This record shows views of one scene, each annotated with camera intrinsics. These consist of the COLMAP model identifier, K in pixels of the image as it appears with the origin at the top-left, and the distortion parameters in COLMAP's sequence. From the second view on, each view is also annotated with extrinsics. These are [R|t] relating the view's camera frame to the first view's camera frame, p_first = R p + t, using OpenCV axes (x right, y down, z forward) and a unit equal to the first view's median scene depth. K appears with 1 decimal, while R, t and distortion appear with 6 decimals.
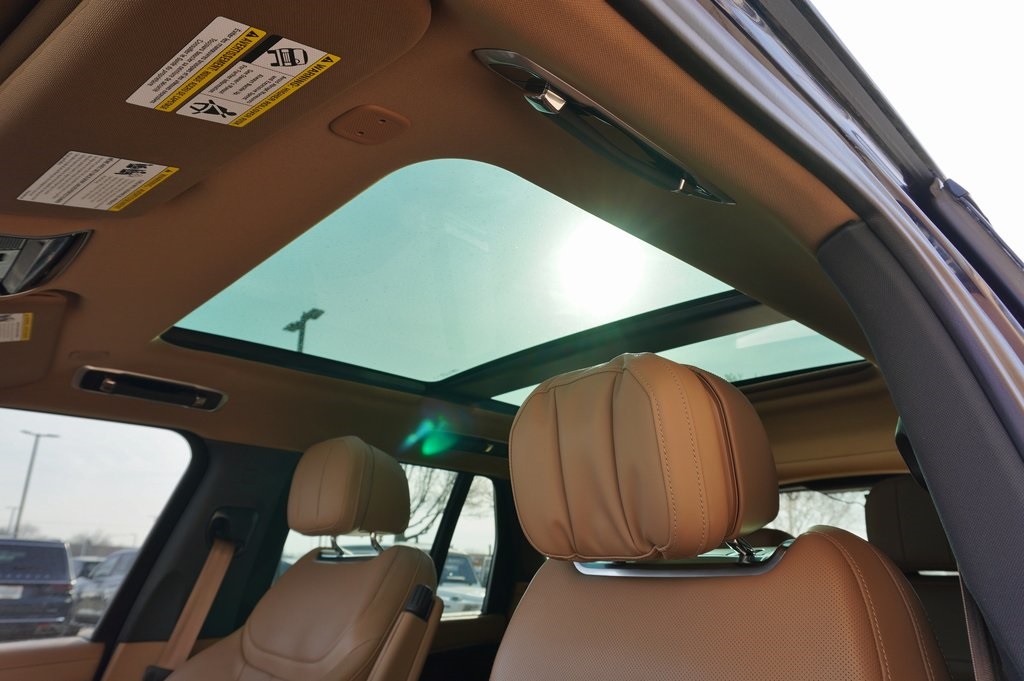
lens RADIAL K [[691.2, 0, 509.6], [0, 691.2, 344.7], [0, 0, 1]] dist [-0.028210, 0.022920]
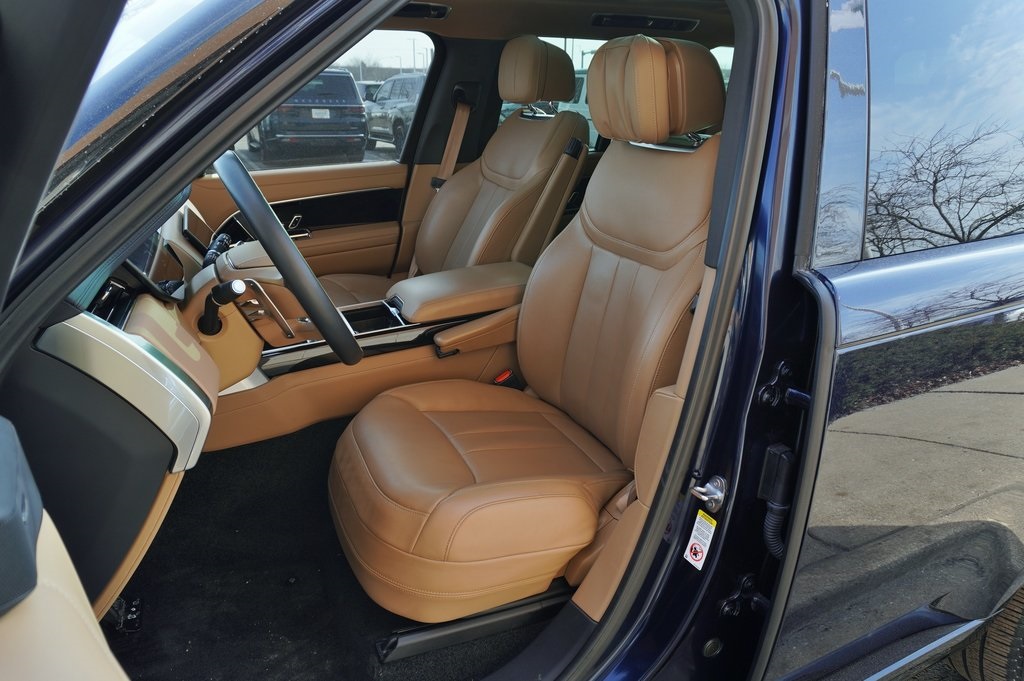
lens RADIAL K [[691.2, 0, 510.3], [0, 691.2, 340.3], [0, 0, 1]] dist [-0.028210, 0.022920]
pose [[0.943781, 0.110165, -0.311675, 0.230677], [0.106974, 0.790325, 0.603277, -0.220828], [0.312784, -0.602703, 0.734108, -0.436346]]
